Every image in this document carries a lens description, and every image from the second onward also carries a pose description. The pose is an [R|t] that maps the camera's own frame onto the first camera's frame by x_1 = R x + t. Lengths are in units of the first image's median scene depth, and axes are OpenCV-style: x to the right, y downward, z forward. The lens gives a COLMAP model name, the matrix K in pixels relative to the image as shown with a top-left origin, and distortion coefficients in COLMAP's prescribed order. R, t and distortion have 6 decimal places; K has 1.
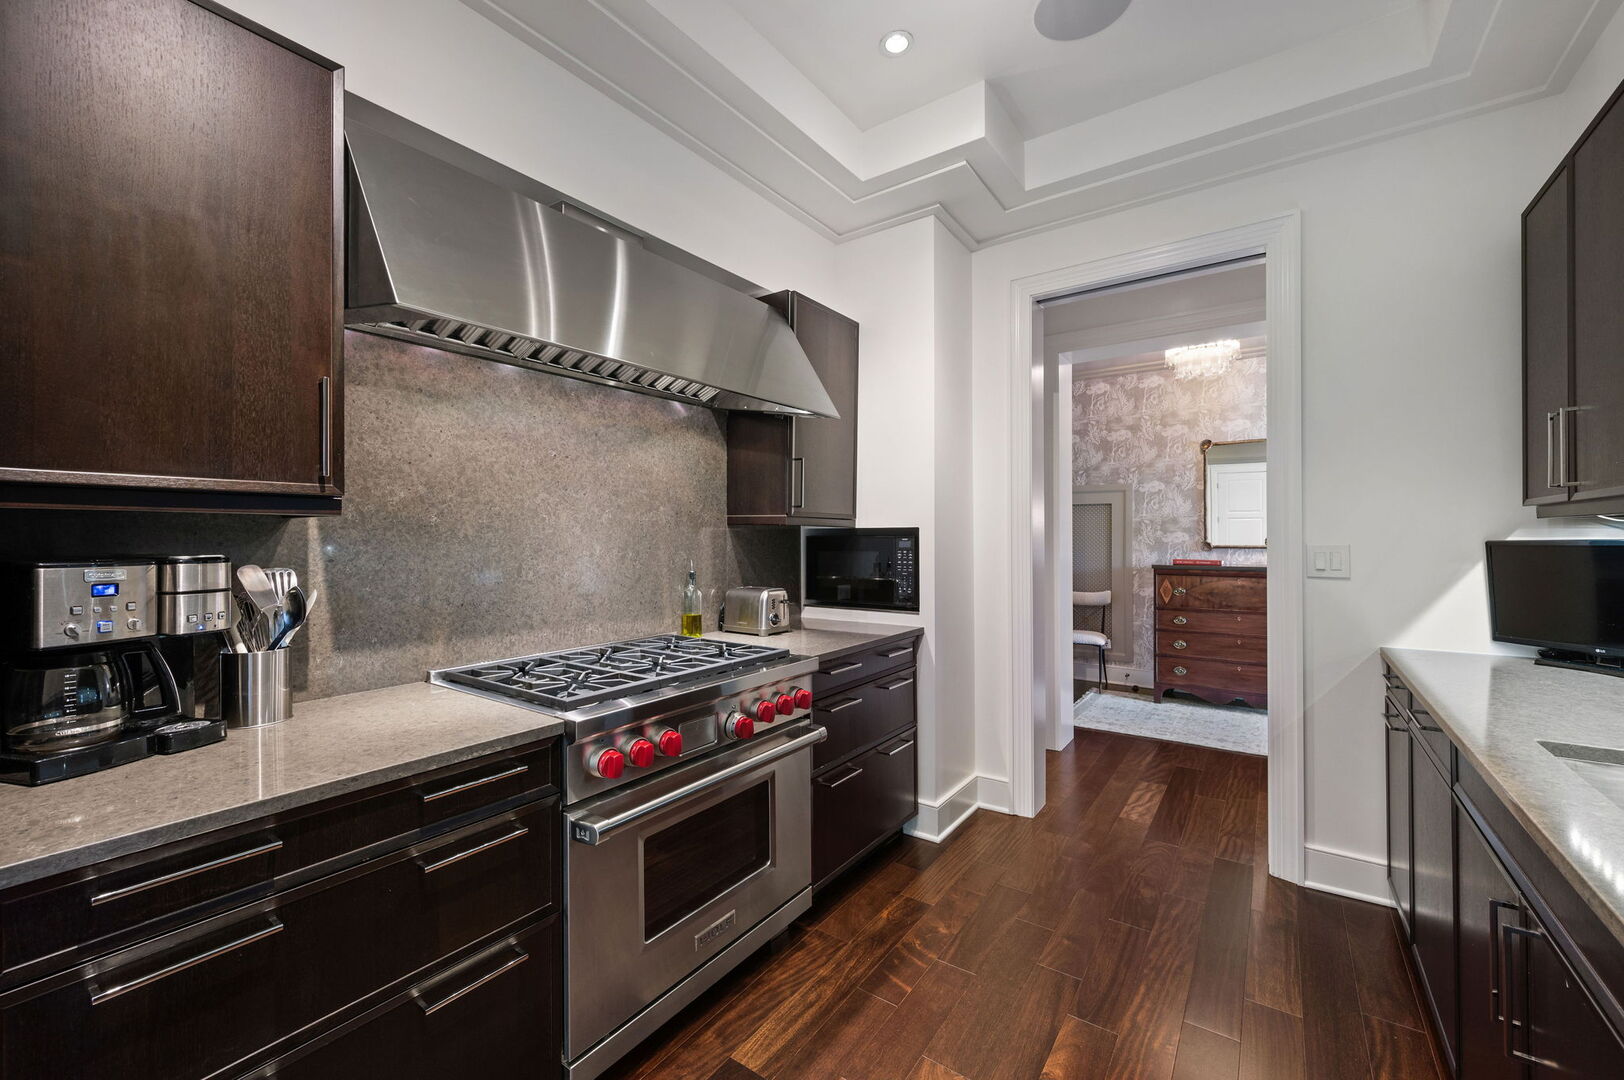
lens RADIAL K [[649.0, 0, 812.0], [0, 649.0, 540.0], [0, 0, 1]] dist [-0.002257, -0.000334]
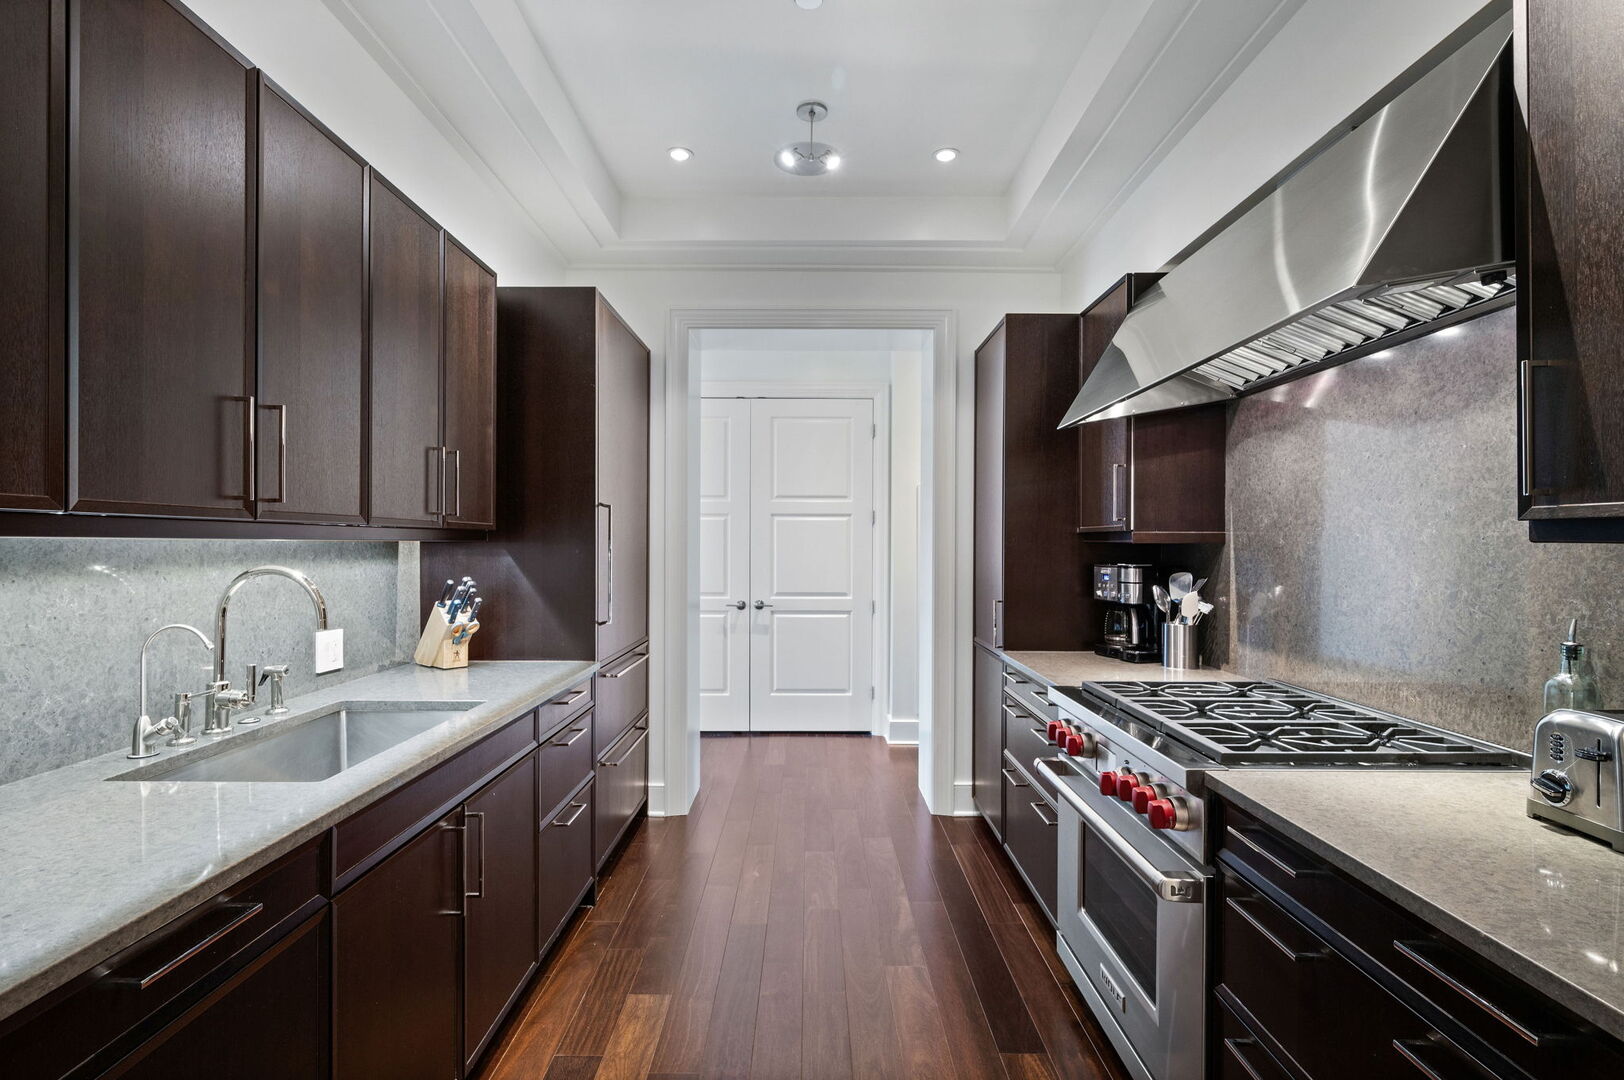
lens RADIAL K [[752.2, 0, 812.0], [0, 752.2, 540.0], [0, 0, 1]] dist [-0.000922, -0.000106]
pose [[-0.809358, 0.001583, -0.587314, 0.695519], [0.000996, 0.999999, 0.001322, -0.032617], [0.587315, 0.000484, -0.809358, 1.362819]]
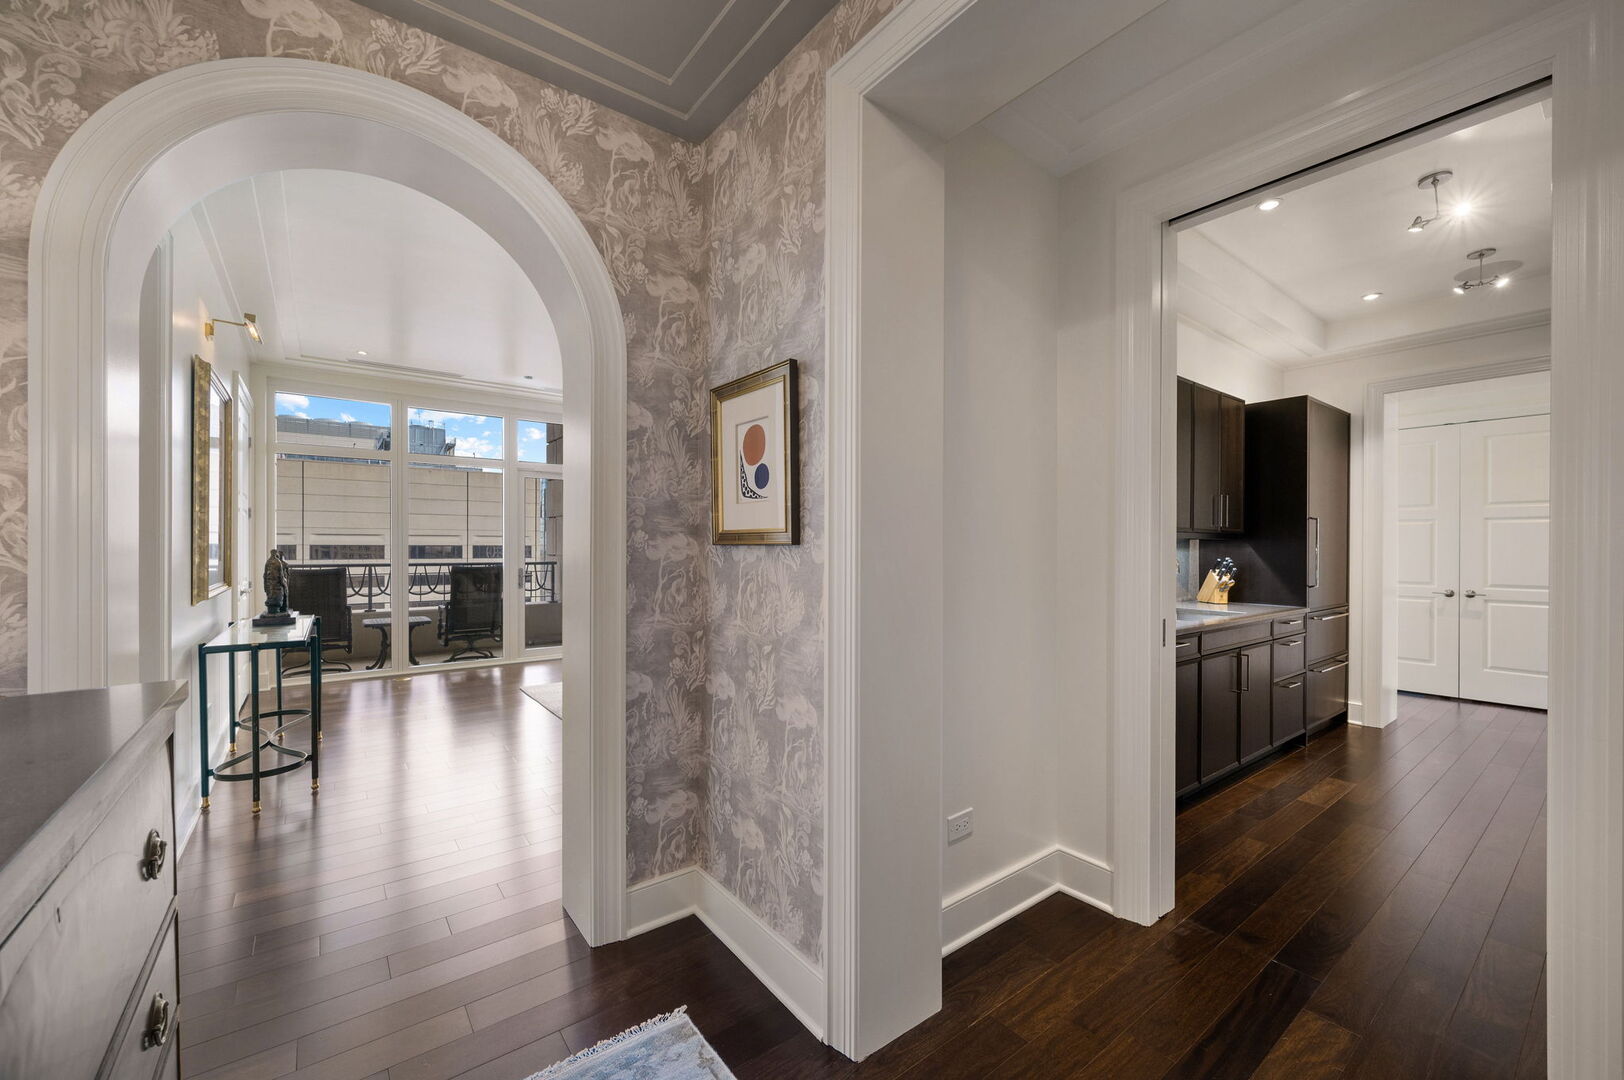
lens RADIAL K [[649.0, 0, 812.0], [0, 649.0, 540.0], [0, 0, 1]] dist [-0.002257, -0.000334]
pose [[-0.955102, -0.001007, 0.296276, 1.074230], [-0.001159, 0.999999, -0.000335, -0.025672], [-0.296276, -0.000663, -0.955102, 2.381205]]
